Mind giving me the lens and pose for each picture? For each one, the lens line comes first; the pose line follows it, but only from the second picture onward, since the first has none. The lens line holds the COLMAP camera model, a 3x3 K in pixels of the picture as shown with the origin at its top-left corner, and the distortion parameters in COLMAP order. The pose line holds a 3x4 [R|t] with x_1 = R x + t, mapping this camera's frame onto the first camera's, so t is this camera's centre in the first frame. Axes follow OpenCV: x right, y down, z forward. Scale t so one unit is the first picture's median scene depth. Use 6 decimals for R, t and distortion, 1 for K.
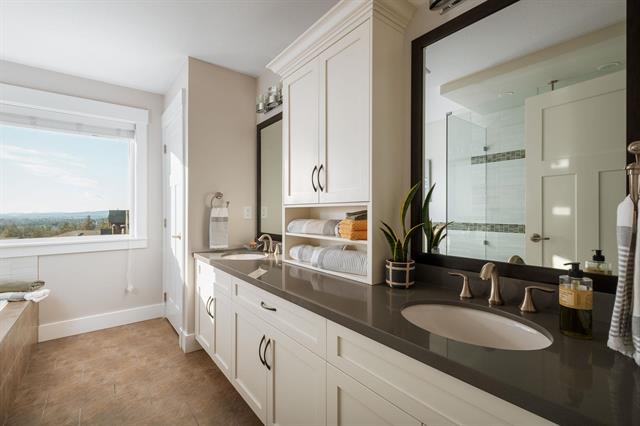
lens RADIAL K [[291.2, 0, 319.9], [0, 291.2, 214.0], [0, 0, 1]] dist [0.002767, 0.000089]
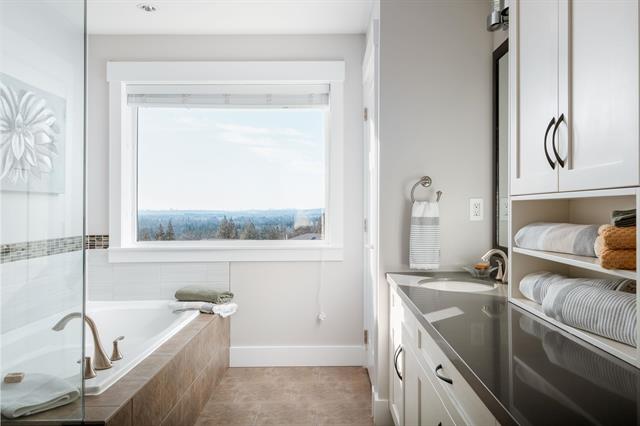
lens RADIAL K [[508.4, 0, 320.9], [0, 508.4, 210.8], [0, 0, 1]] dist [0.008036, 0.002227]
pose [[0.780836, 0.001092, -0.624735, 0.148532], [-0.001965, 0.999998, -0.000709, -0.001619], [0.624733, 0.001781, 0.780837, 0.038757]]
